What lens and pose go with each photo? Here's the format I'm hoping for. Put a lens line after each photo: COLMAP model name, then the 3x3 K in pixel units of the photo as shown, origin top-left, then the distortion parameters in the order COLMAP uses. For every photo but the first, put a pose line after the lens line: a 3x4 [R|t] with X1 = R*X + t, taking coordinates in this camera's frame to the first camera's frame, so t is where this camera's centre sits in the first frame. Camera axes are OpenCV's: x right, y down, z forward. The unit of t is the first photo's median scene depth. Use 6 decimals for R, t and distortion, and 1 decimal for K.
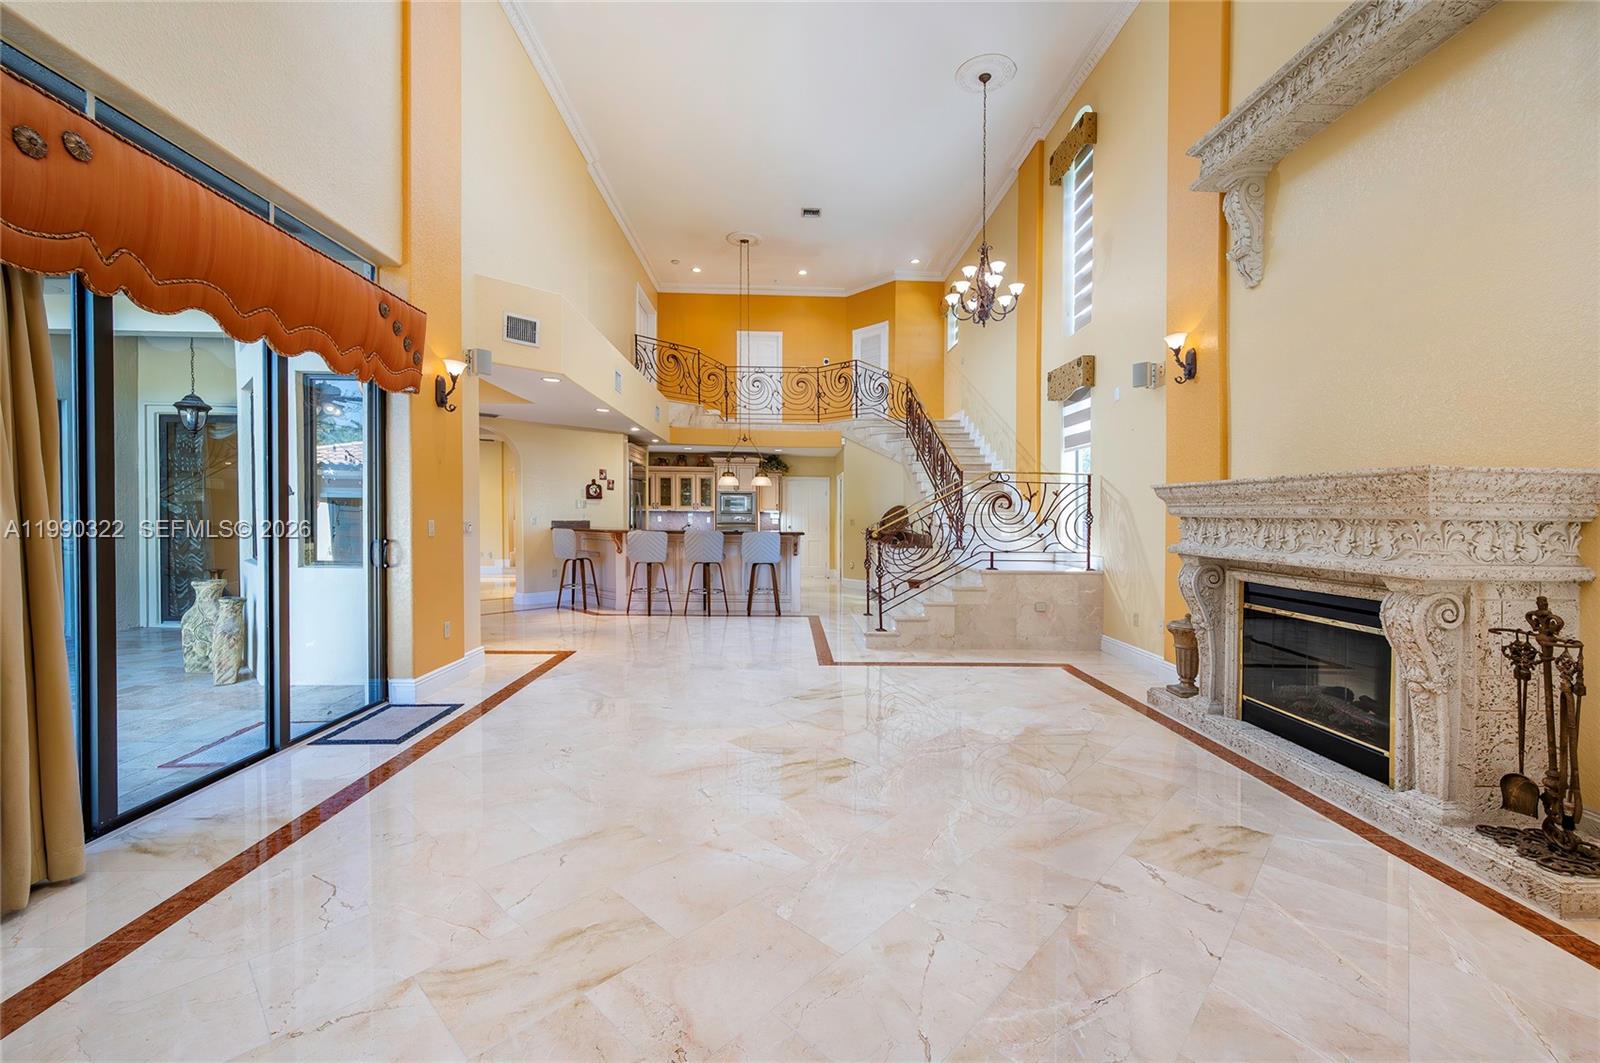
lens RADIAL K [[649.1, 0, 797.0], [0, 649.1, 523.9], [0, 0, 1]] dist [-0.016587, -0.000055]
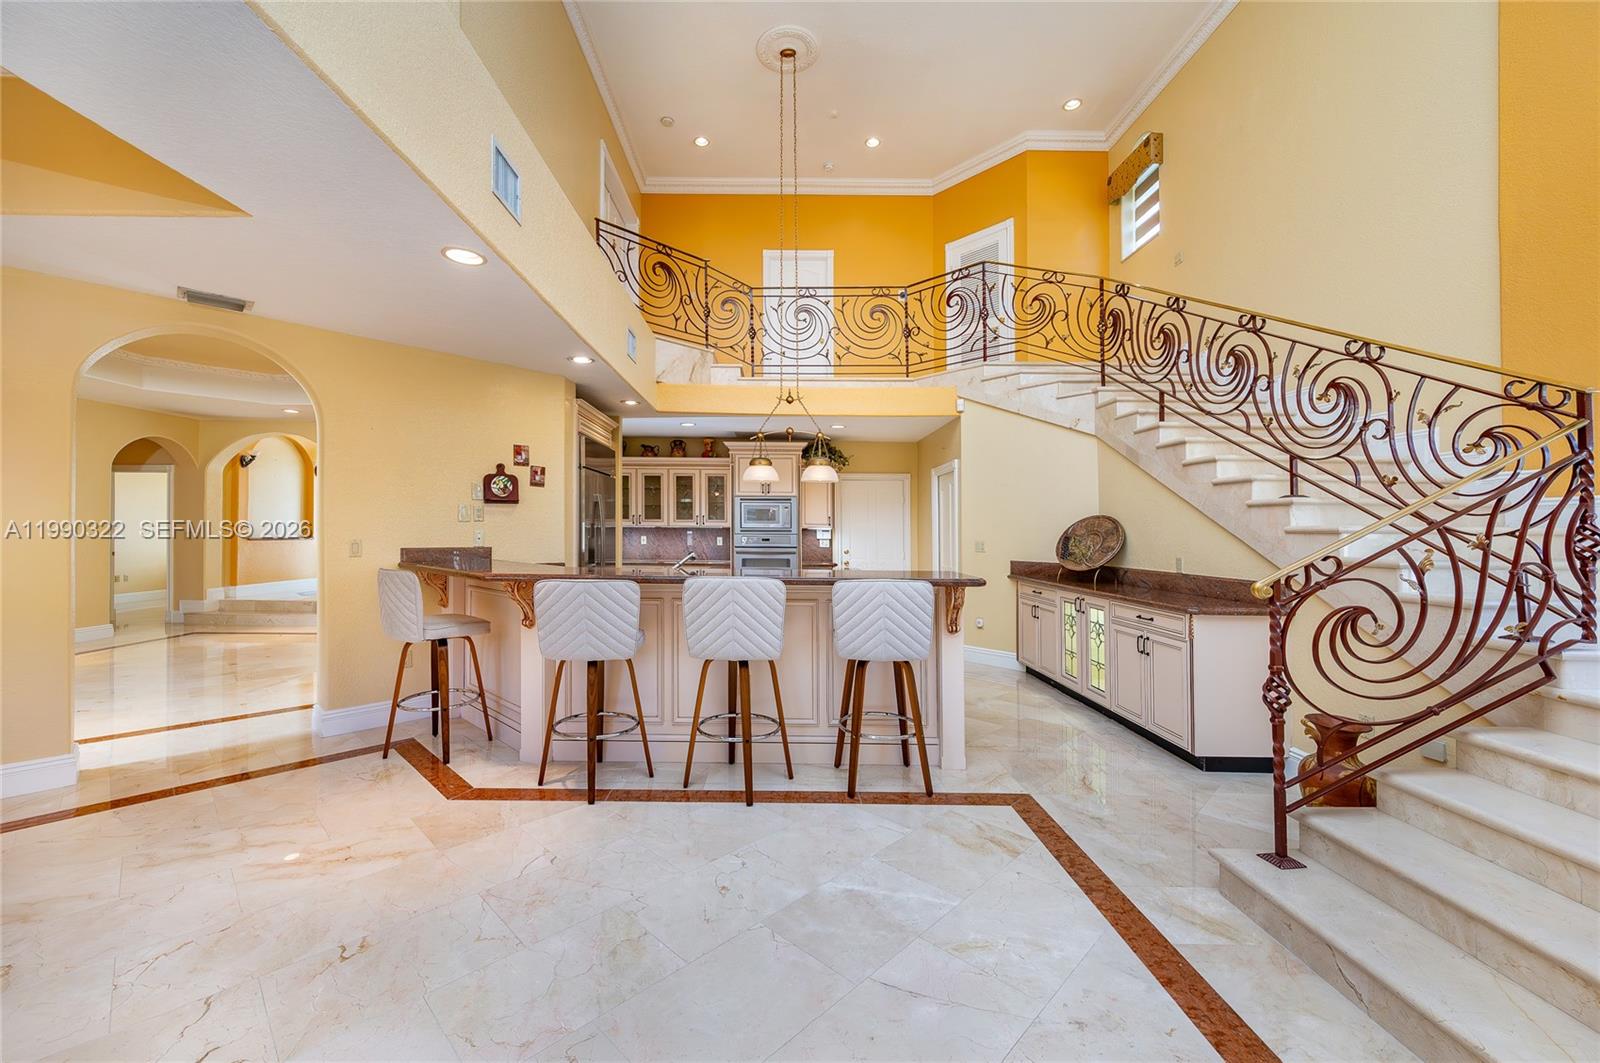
lens RADIAL K [[649.1, 0, 799.6], [0, 649.1, 530.1], [0, 0, 1]] dist [-0.016587, -0.000055]
pose [[0.999956, -0.004322, 0.008379, -0.072024], [0.004459, 0.999856, -0.016359, -0.007352], [-0.008307, 0.016396, 0.999831, 0.409275]]
